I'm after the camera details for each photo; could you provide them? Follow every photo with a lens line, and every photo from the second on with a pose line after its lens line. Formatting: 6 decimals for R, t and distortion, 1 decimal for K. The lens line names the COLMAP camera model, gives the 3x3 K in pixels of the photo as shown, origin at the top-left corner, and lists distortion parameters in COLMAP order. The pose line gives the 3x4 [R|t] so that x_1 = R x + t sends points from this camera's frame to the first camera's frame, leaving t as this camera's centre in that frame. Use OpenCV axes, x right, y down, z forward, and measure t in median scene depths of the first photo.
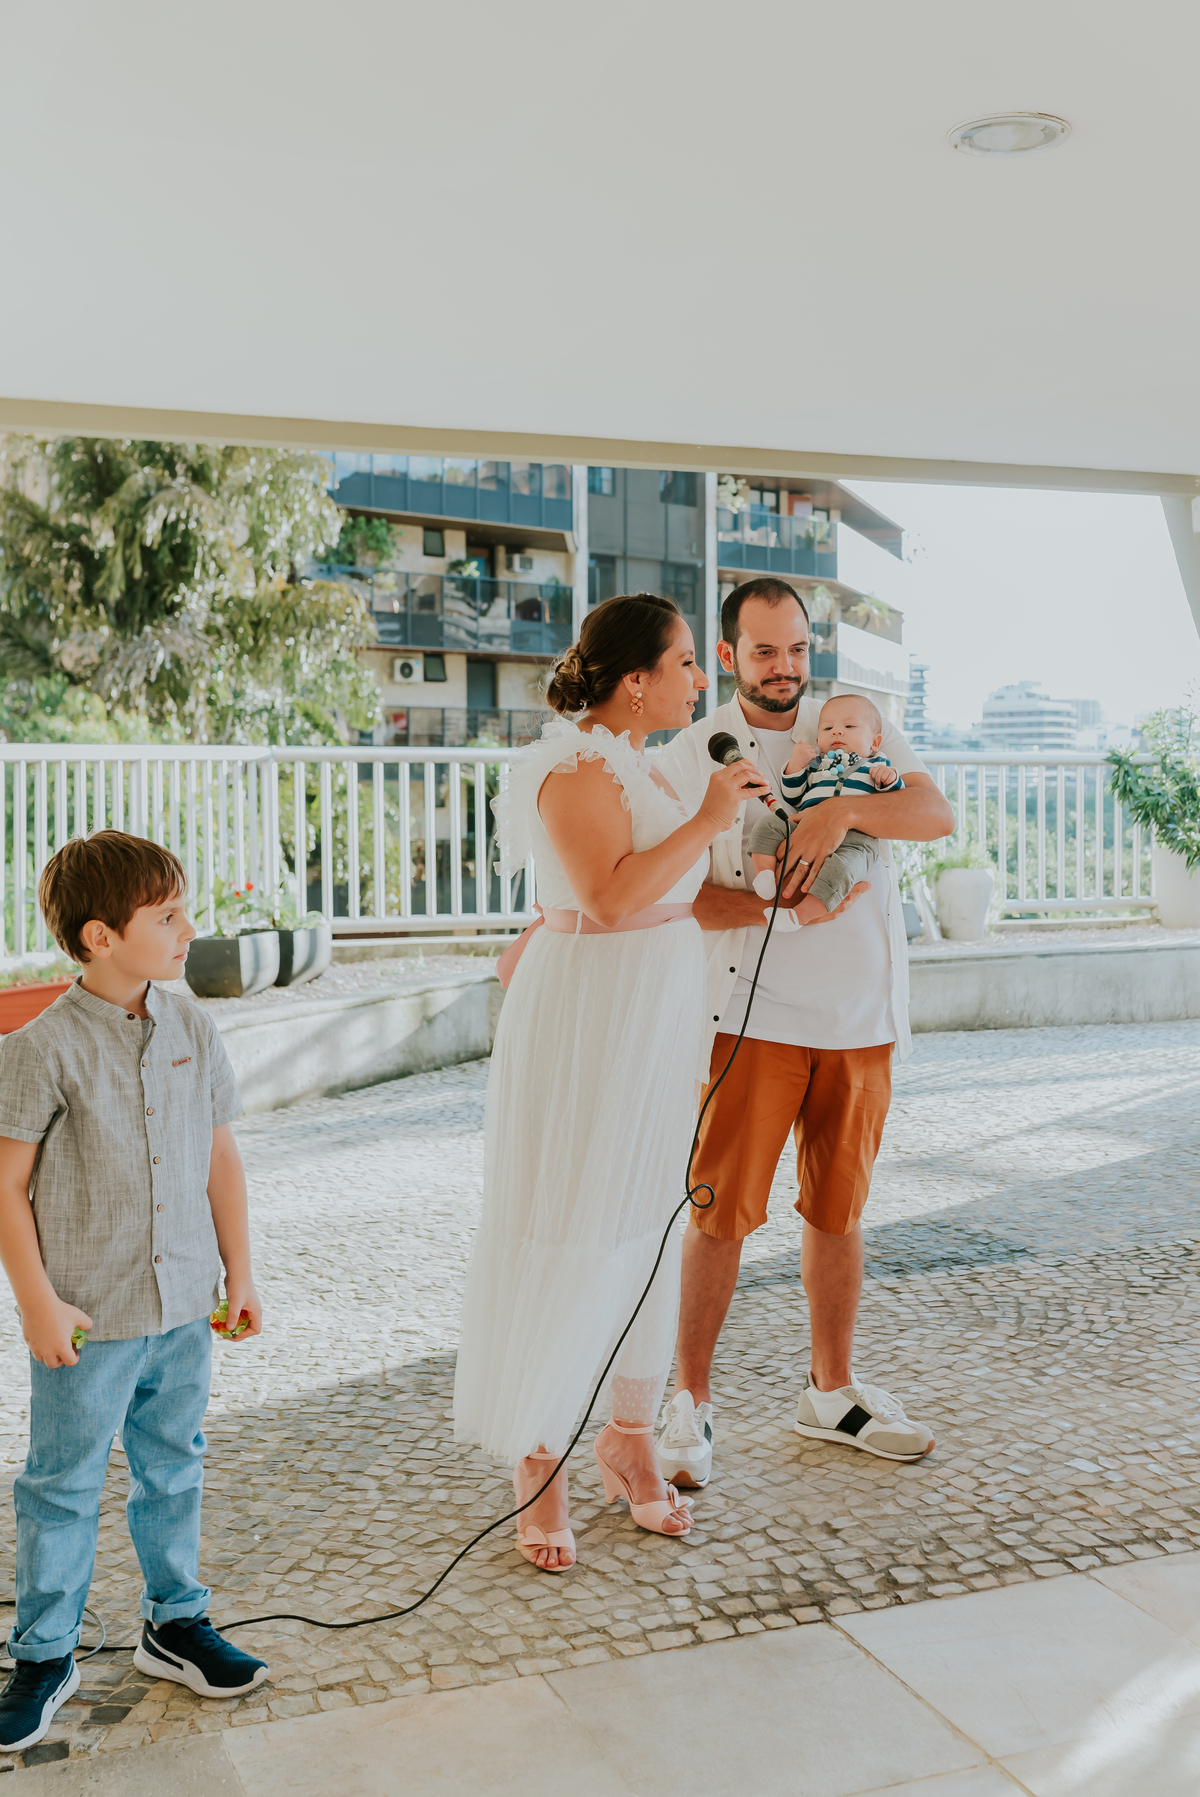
lens RADIAL K [[1904.8, 0, 640.3], [0, 1904.8, 821.5], [0, 0, 1]] dist [-0.006090, -0.004842]
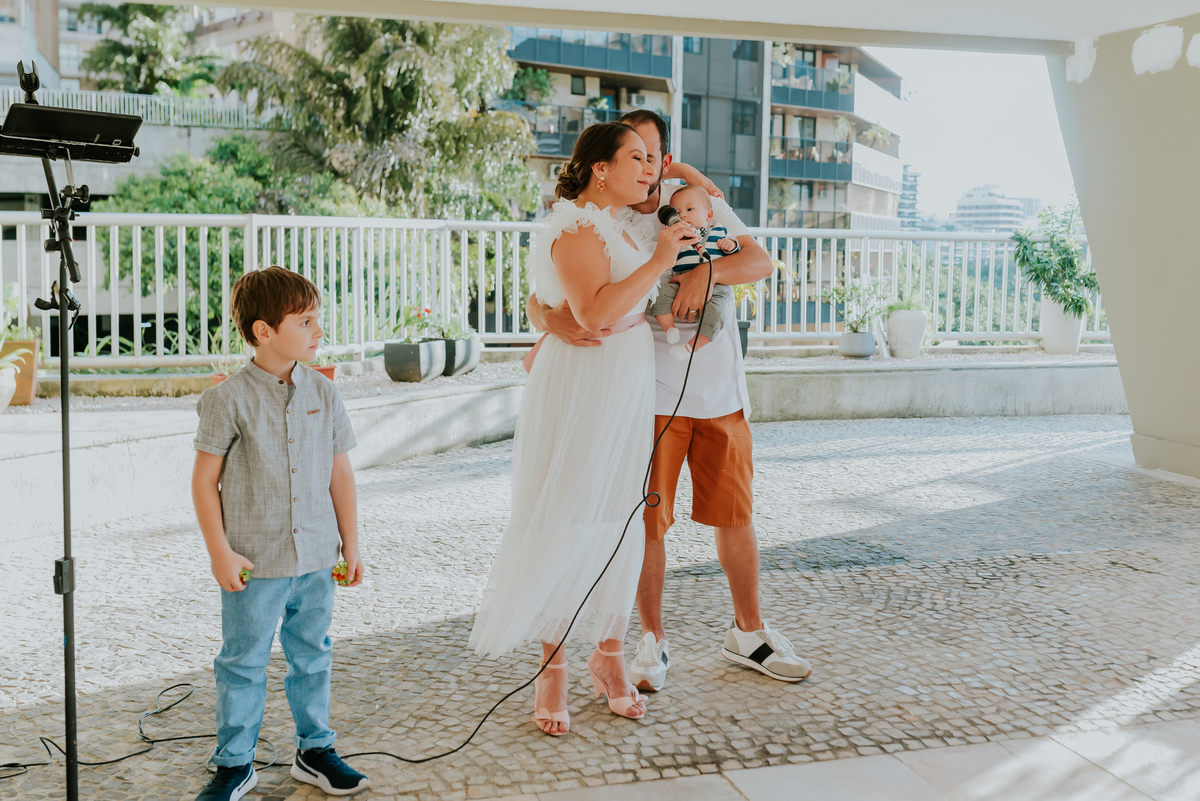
lens RADIAL K [[1272.0, 0, 598.6], [0, 1272.0, 374.6], [0, 0, 1]] dist [-0.006090, -0.004842]
pose [[0.995406, 0.026200, -0.092086, 0.062088], [-0.018962, 0.996725, 0.078607, 0.004287], [0.093844, -0.076500, 0.992643, -0.028985]]
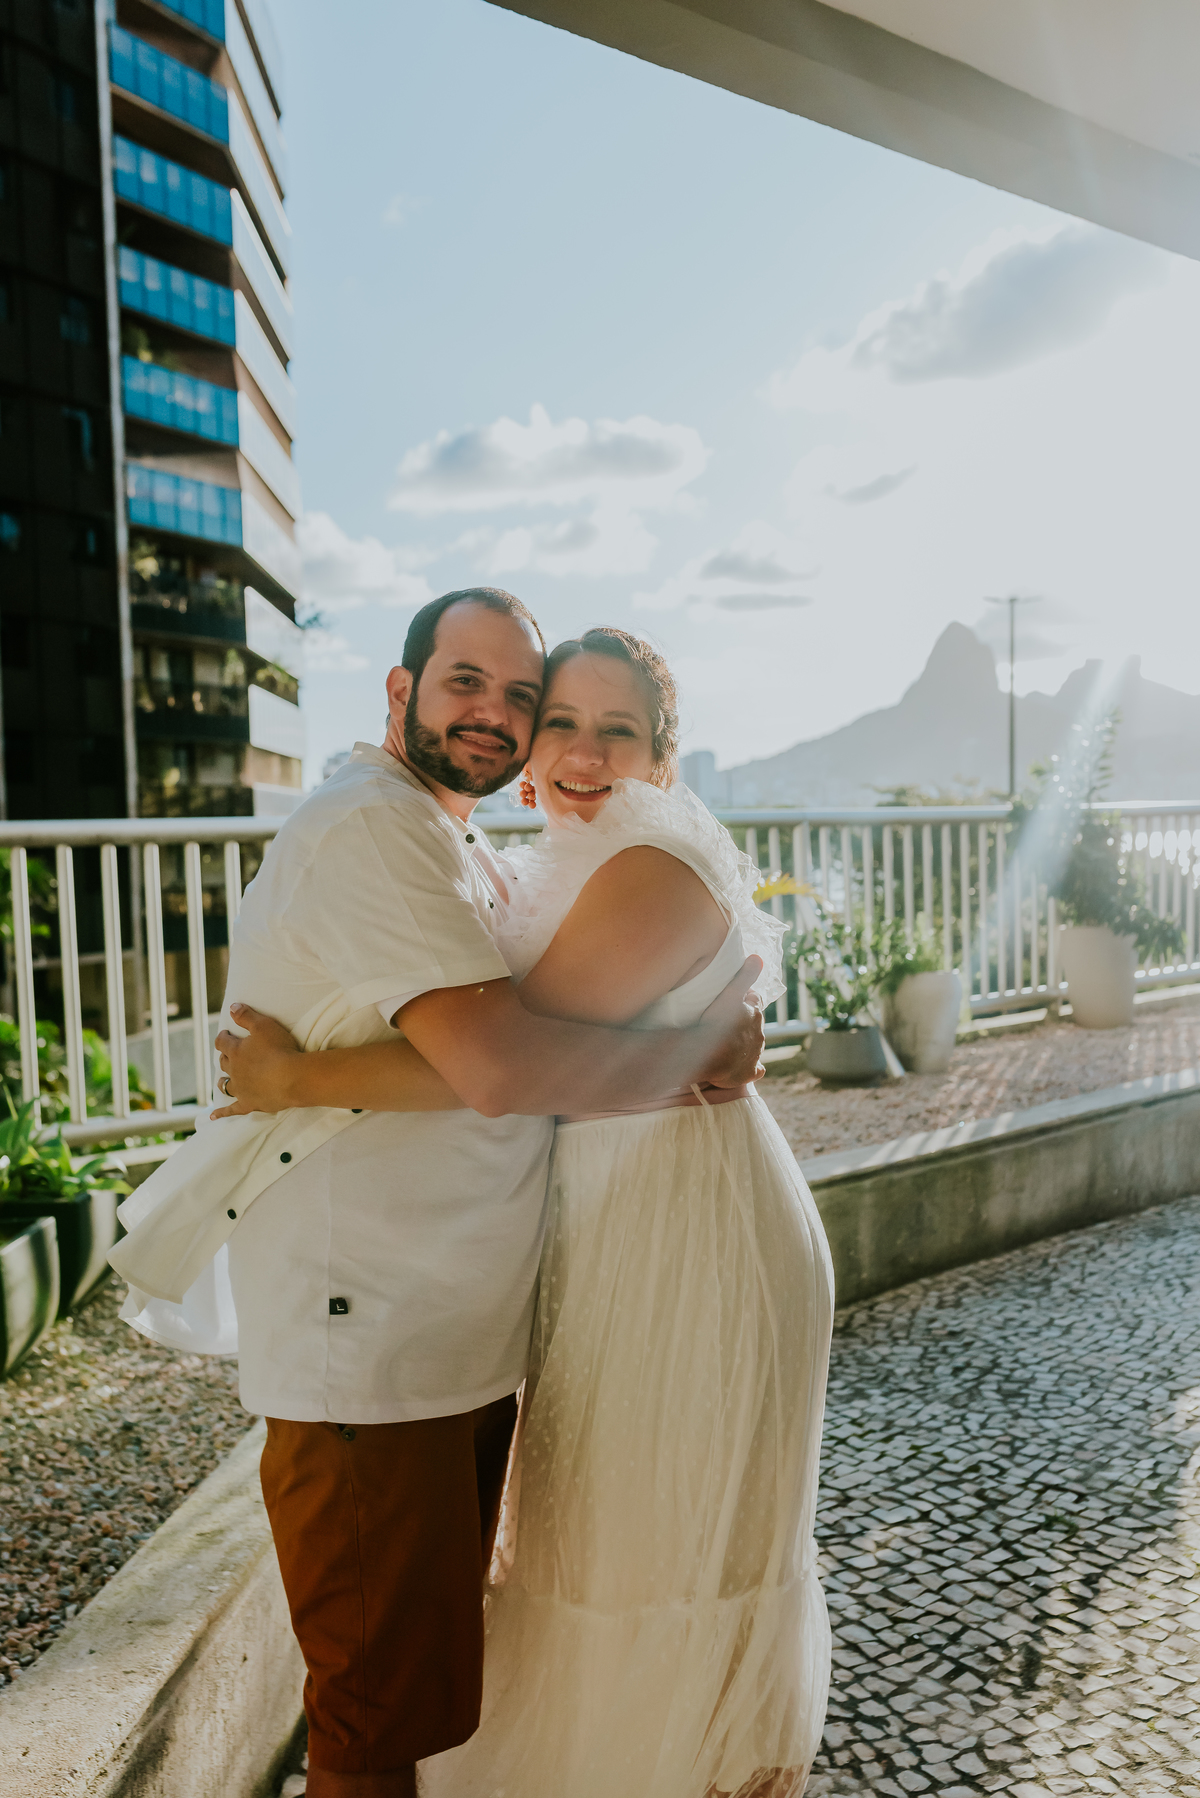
lens RADIAL K [[1689.2, 0, 596.1], [0, 1689.2, 939.4], [0, 0, 1]] dist [-0.009031, 0.001769]
pose [[0.943707, -0.043696, 0.327884, -0.418560], [0.030578, 0.998516, 0.045060, -0.054184], [-0.329366, -0.032497, 0.943643, 1.190156]]
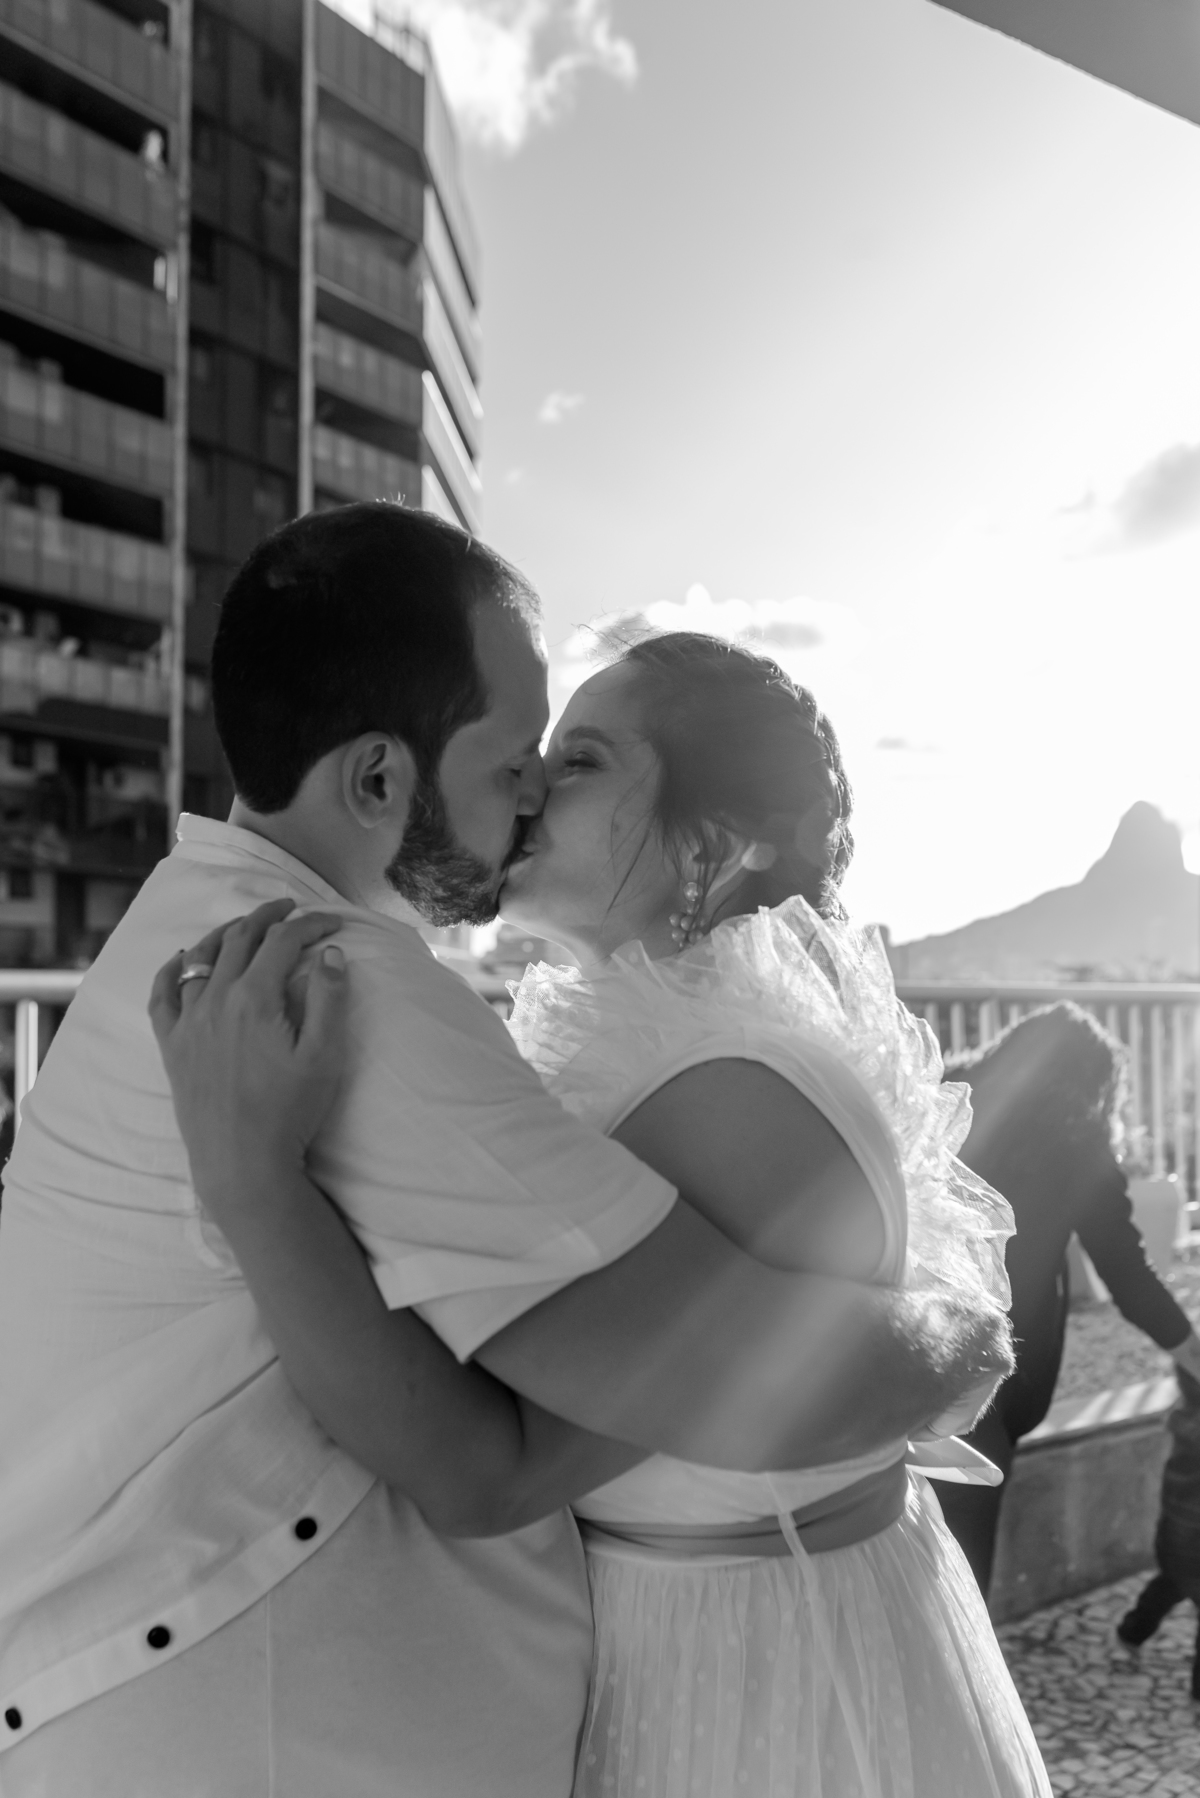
lens RADIAL K [[1709.6, 0, 600.0], [0, 1709.6, 899.0], [0, 0, 1]] dist [-0.007296, 0.001432]
pose [[0.971558, 0.017761, 0.236137, -0.348869], [0.001202, 0.996801, -0.079919, -0.056299], [-0.236801, 0.077930, 0.968428, 1.351976]]
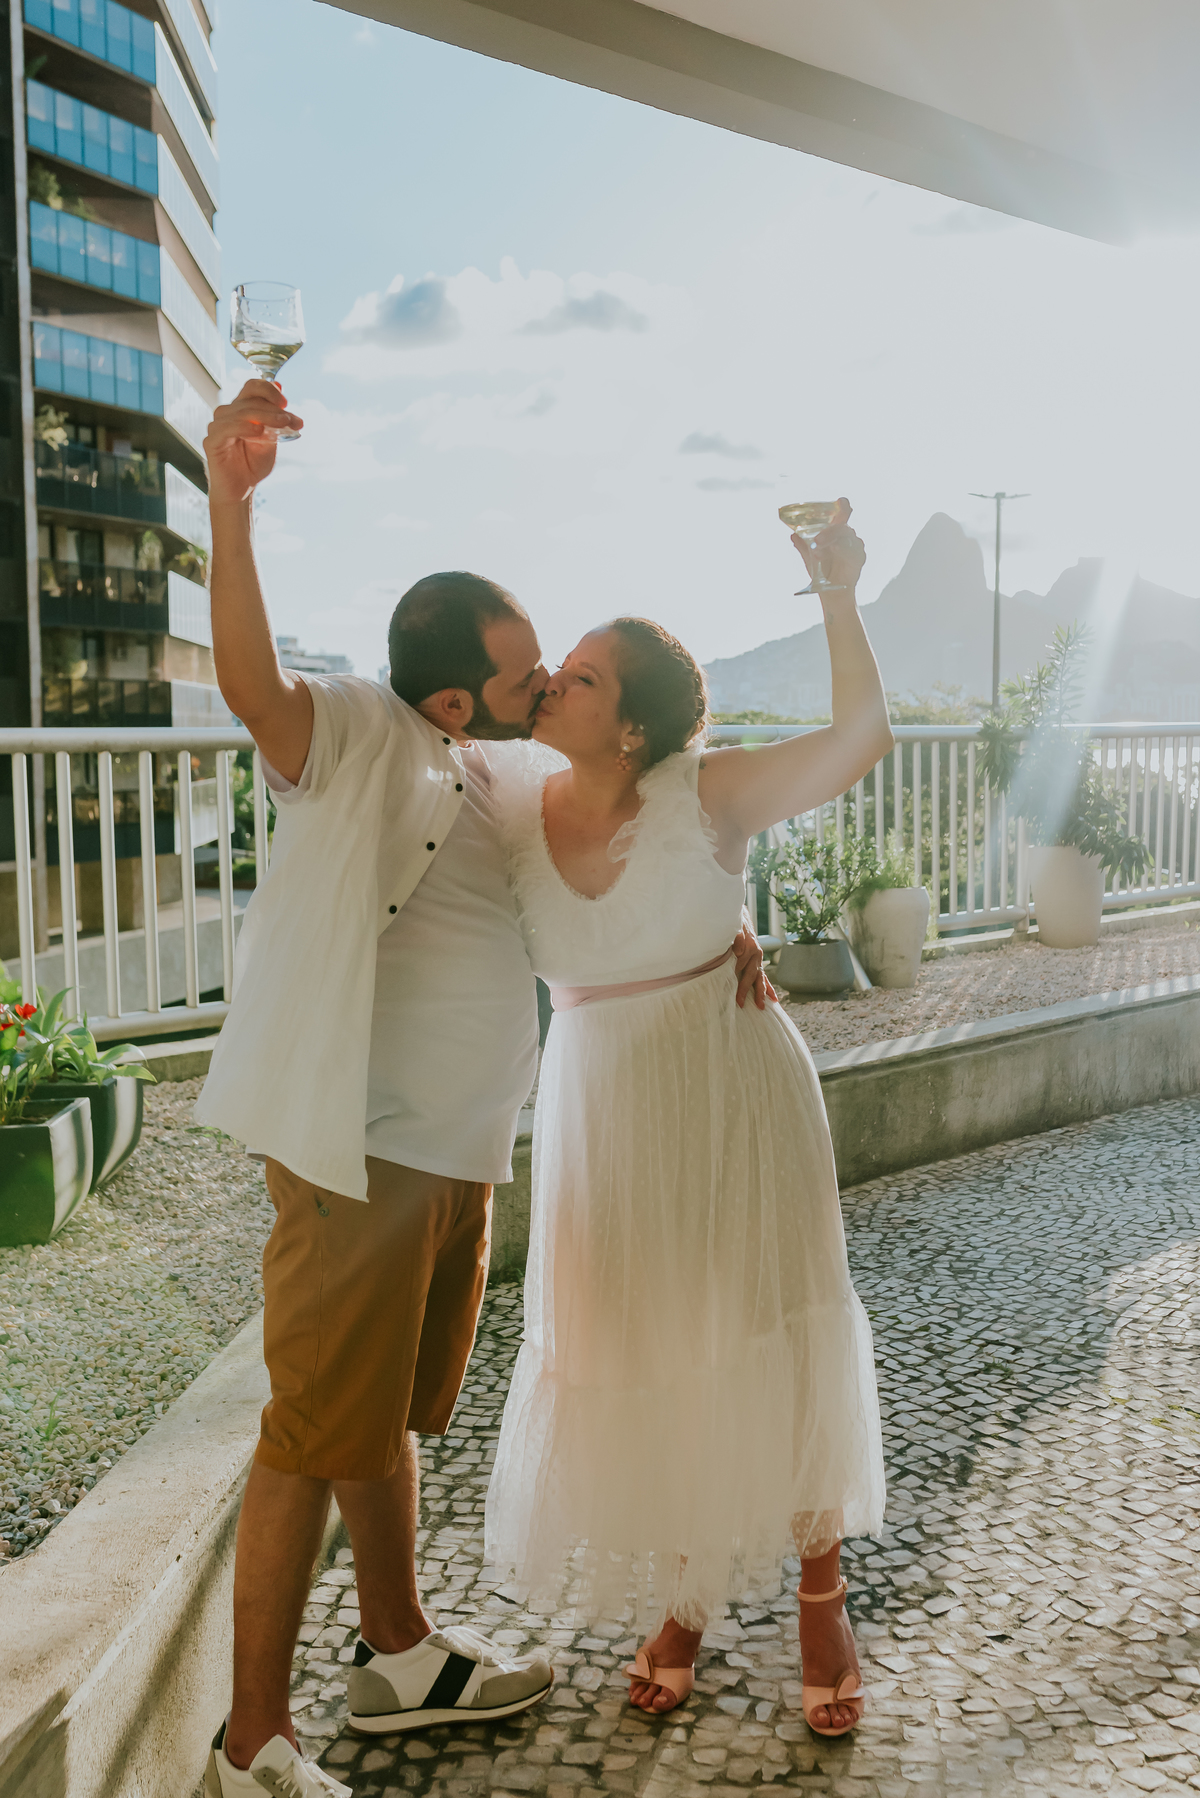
lens RADIAL K [[1854.0, 0, 637.3], [0, 1854.0, 899.8], [0, 0, 1]] dist [-0.008360, -0.006247]
pose [[0.926265, -0.040147, 0.374729, -0.504966], [0.015016, 0.997452, 0.069748, -0.058800], [-0.376574, -0.058978, 0.924507, 1.027055]]
